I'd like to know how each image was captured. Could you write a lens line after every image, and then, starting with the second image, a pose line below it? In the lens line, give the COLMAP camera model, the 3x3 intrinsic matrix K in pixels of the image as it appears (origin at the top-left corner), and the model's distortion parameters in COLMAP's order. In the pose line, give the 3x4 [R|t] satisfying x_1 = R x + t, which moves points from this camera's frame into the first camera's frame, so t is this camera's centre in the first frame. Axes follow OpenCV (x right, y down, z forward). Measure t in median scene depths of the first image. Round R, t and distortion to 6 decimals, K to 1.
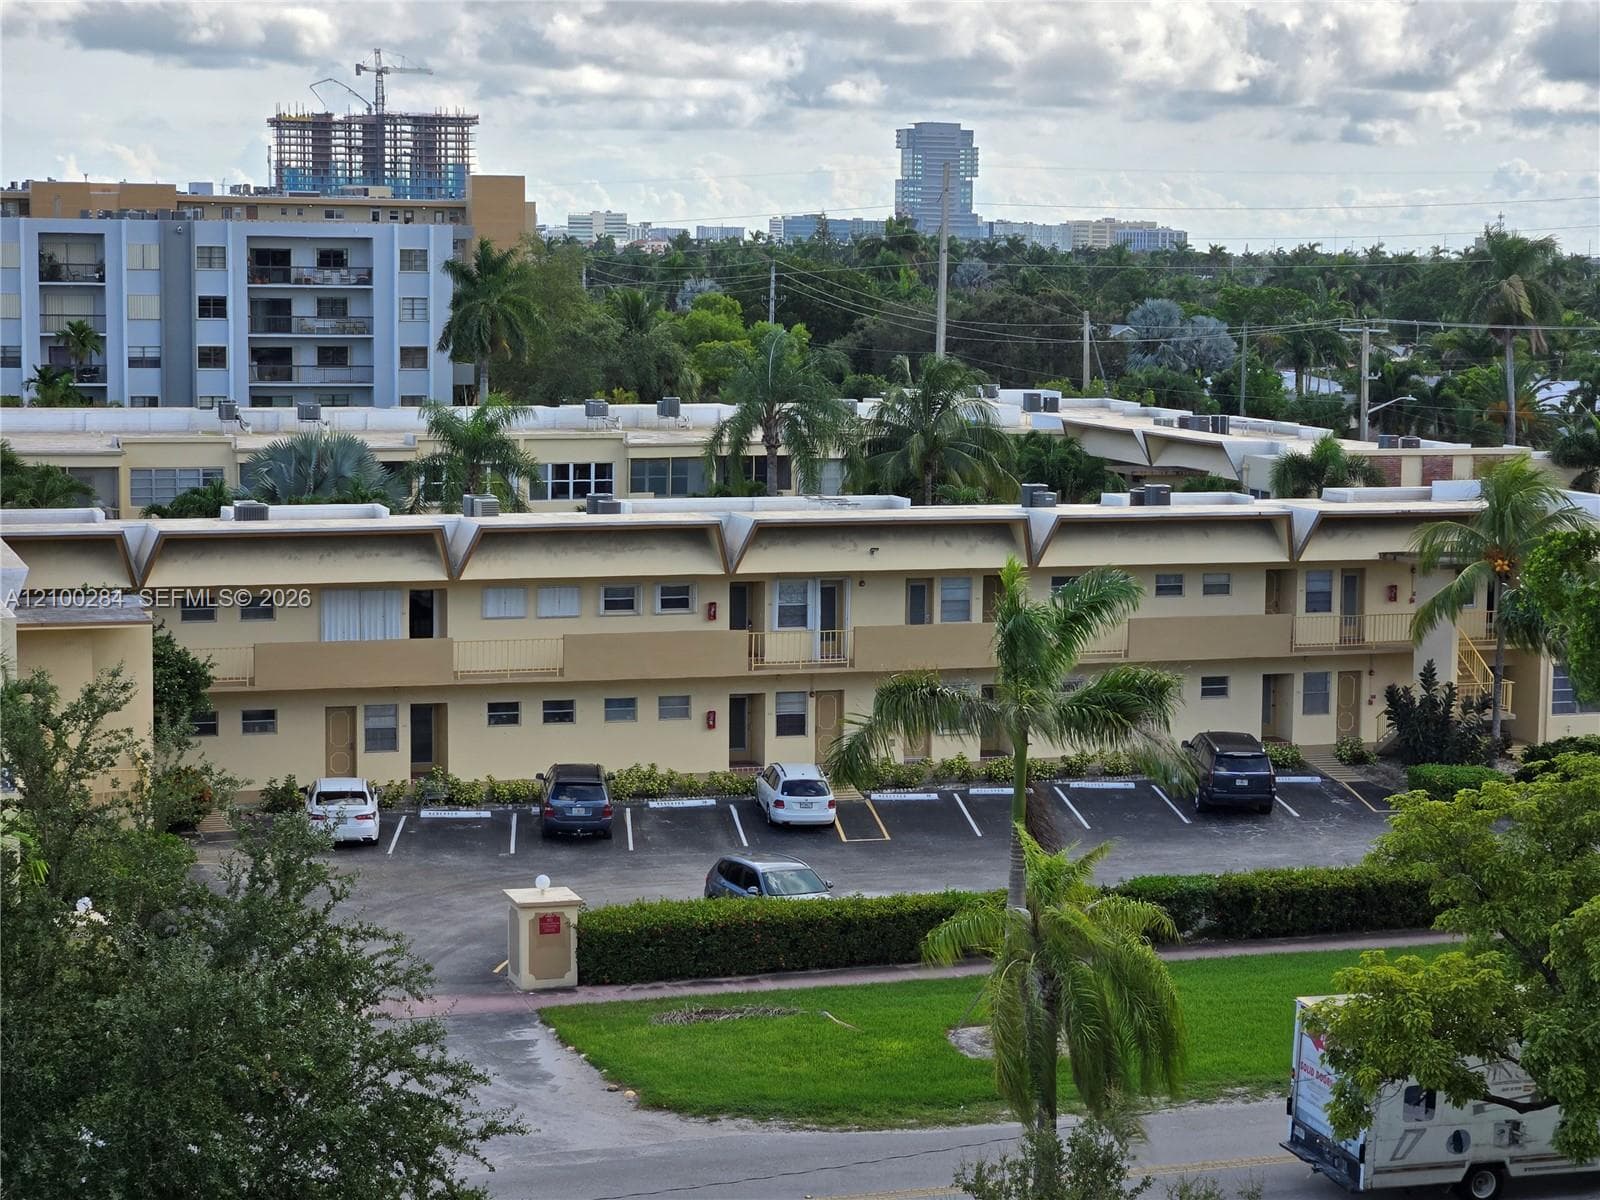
lens RADIAL K [[3185.4, 0, 843.1], [0, 3185.4, 603.8], [0, 0, 1]] dist [-0.404593, 4.732941]
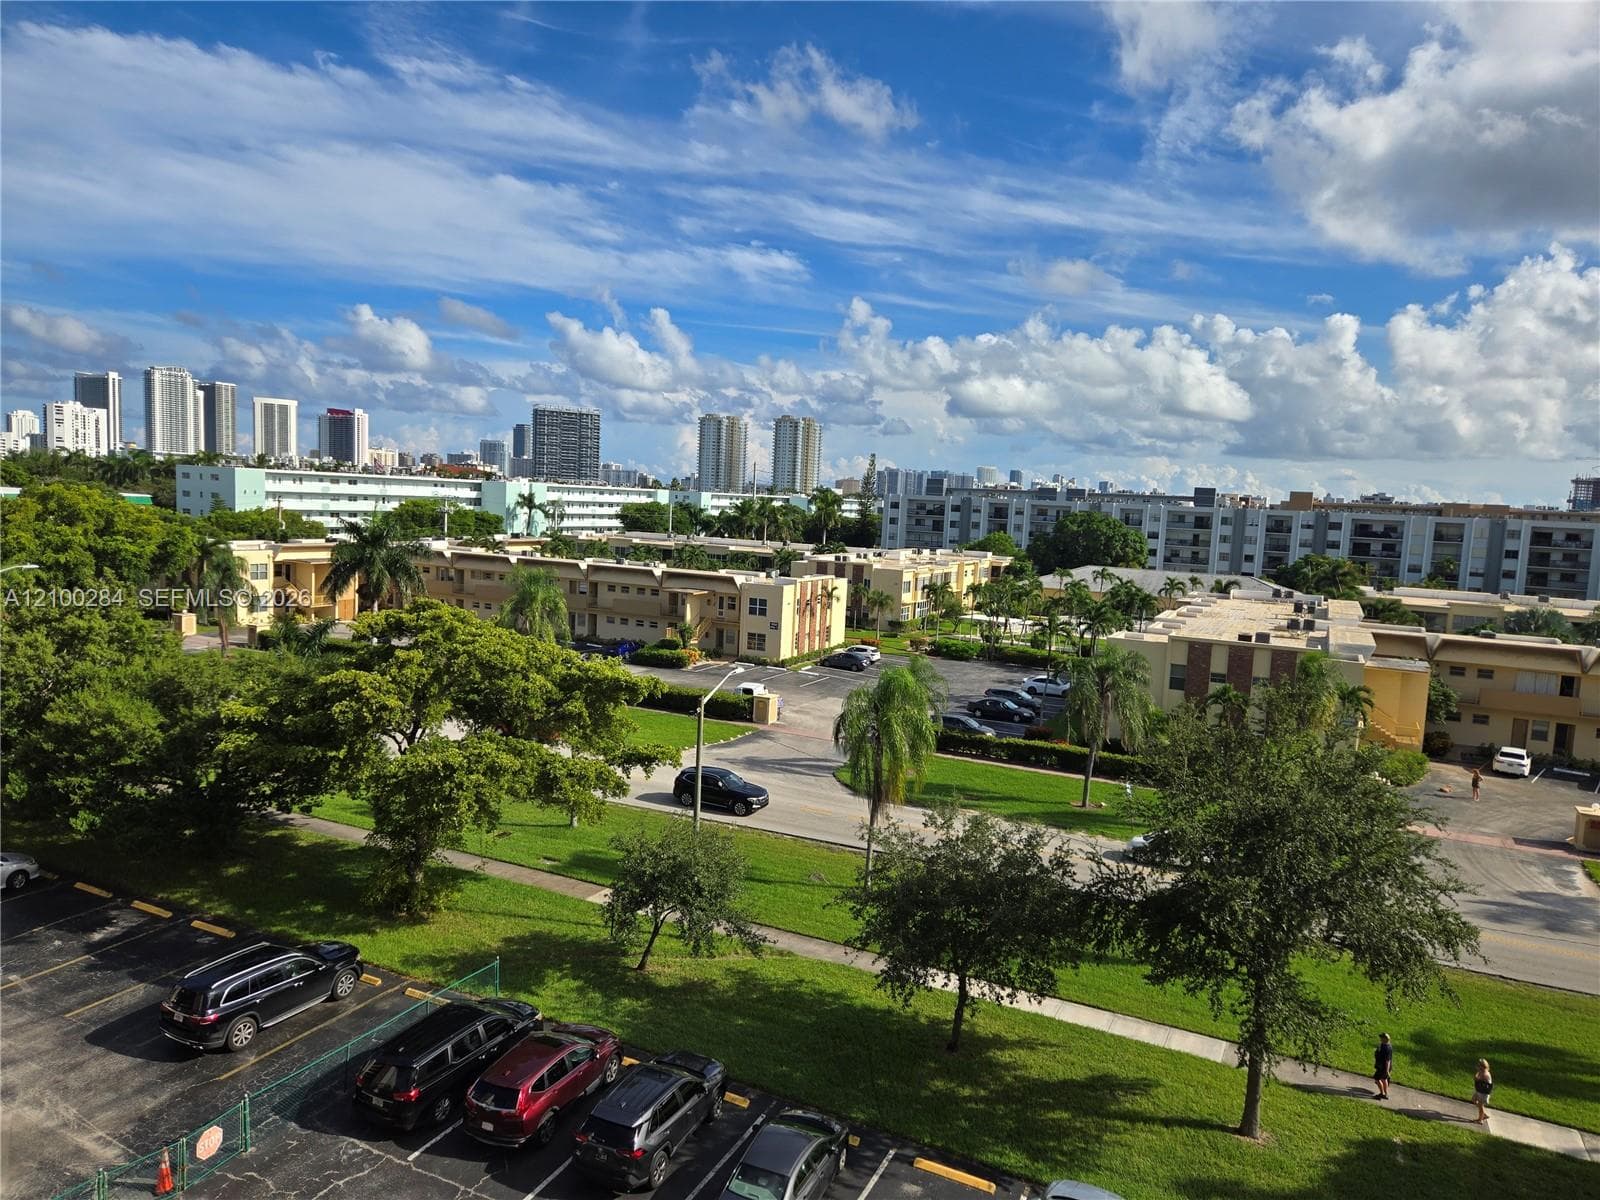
lens RADIAL K [[1065.0, 0, 807.7], [0, 1065.0, 608.1], [0, 0, 1]] dist [0.077907, -0.061376]
pose [[0.705042, 0.095052, -0.702767, 0.032314], [-0.117772, 0.992909, 0.016142, -0.000920], [0.699318, 0.071386, 0.711237, 0.011667]]
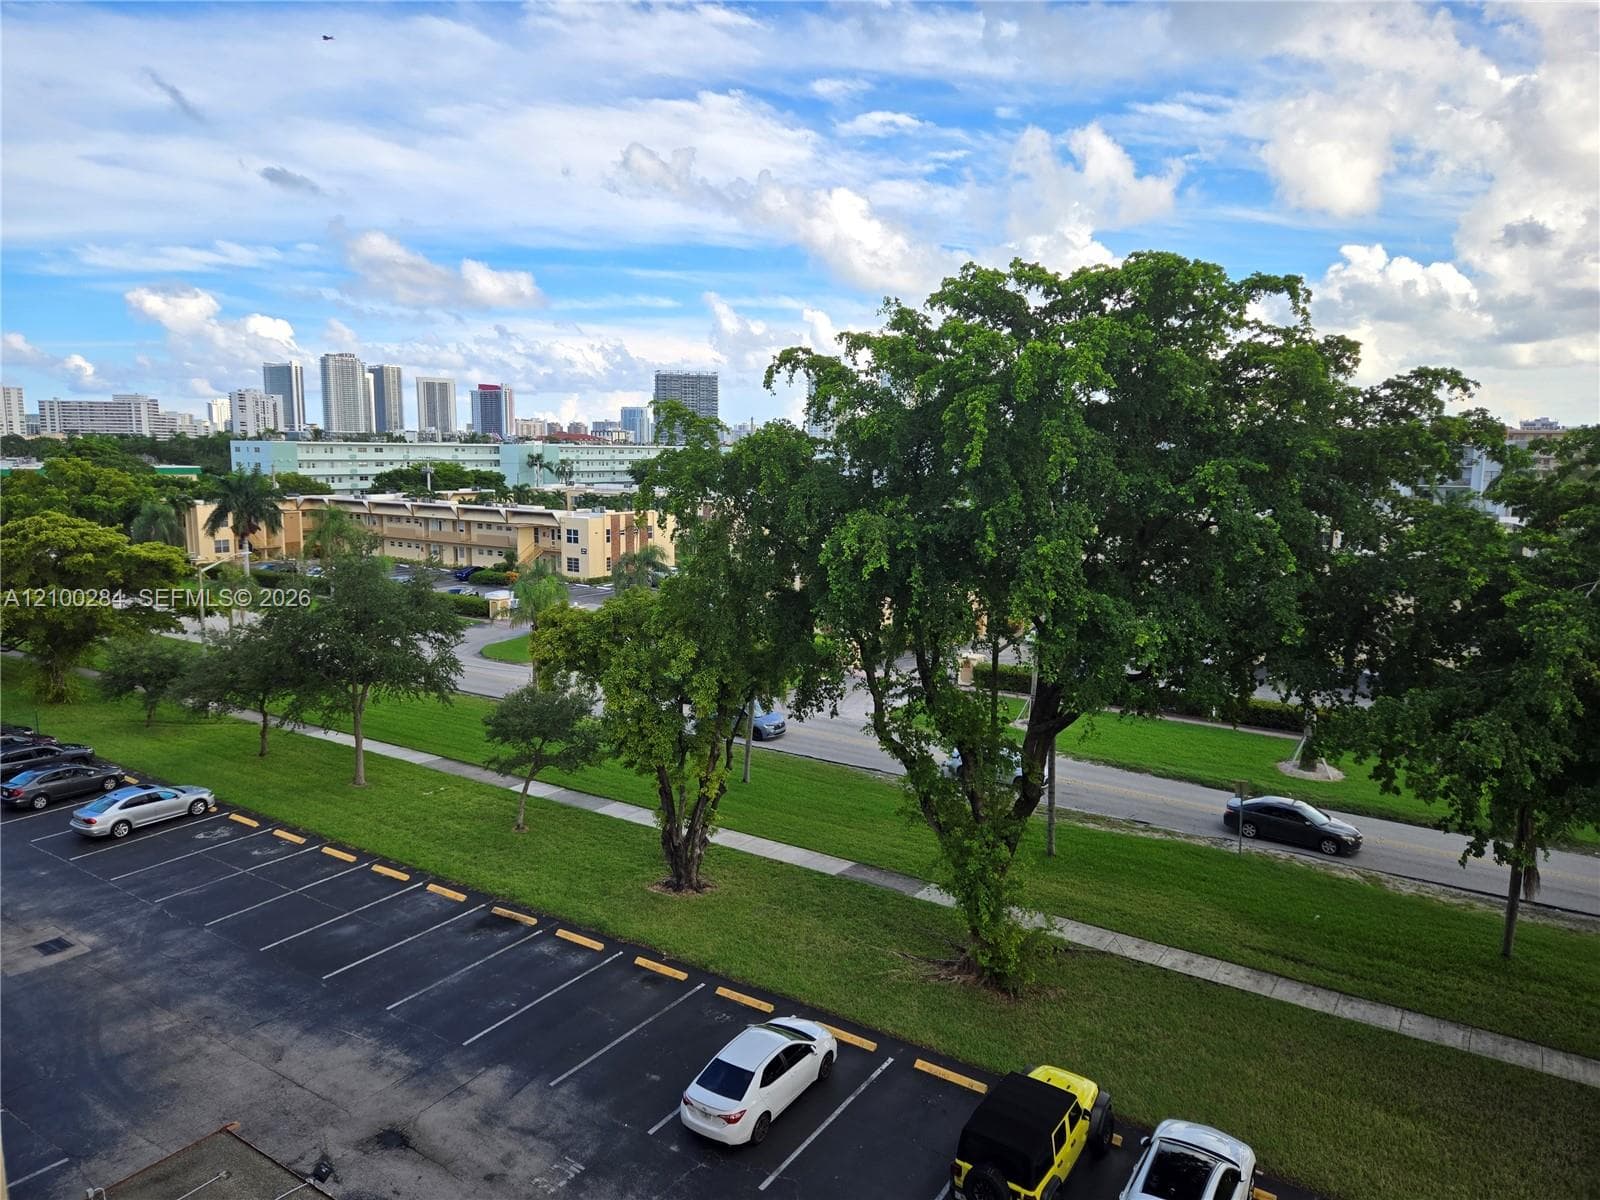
lens RADIAL K [[1067.3, 0, 796.6], [0, 1067.3, 582.6], [0, 0, 1]] dist [0.082331, -0.061408]
pose [[0.592252, 0.093541, -0.800305, 0.450222], [-0.090283, 0.994688, 0.049449, -0.011829], [0.800679, 0.042968, 0.597551, 0.160249]]
